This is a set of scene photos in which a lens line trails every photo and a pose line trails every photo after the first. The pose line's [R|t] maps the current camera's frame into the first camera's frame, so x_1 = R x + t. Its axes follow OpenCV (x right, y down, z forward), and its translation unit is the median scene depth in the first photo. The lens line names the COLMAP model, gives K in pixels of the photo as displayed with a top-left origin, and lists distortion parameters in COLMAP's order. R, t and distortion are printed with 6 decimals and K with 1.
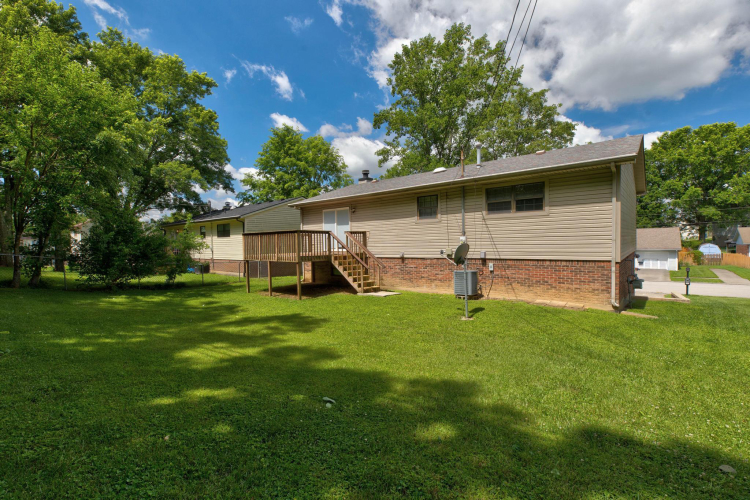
lens RADIAL K [[343.2, 0, 375.0], [0, 343.2, 250.0], [0, 0, 1]] dist [0.001428, 0.000201]
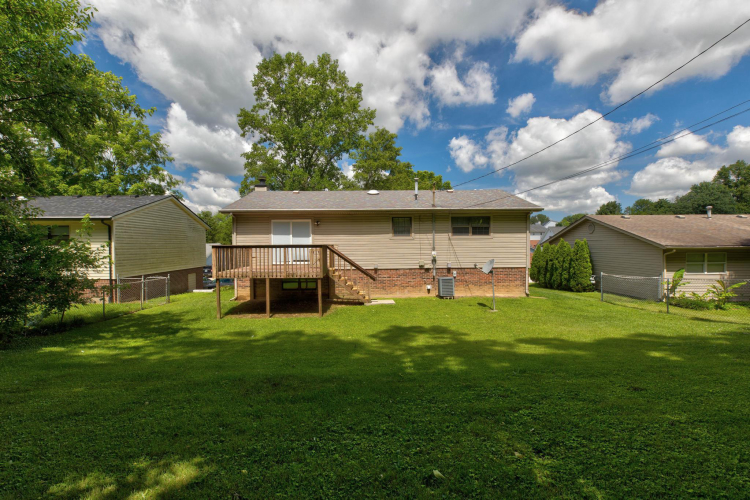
lens RADIAL K [[343.2, 0, 375.0], [0, 343.2, 250.0], [0, 0, 1]] dist [0.001428, 0.000201]
pose [[0.755372, -0.000501, 0.655296, -0.755117], [0.008368, 0.999926, -0.008881, -0.034752], [-0.655243, 0.012192, 0.755320, 0.156877]]
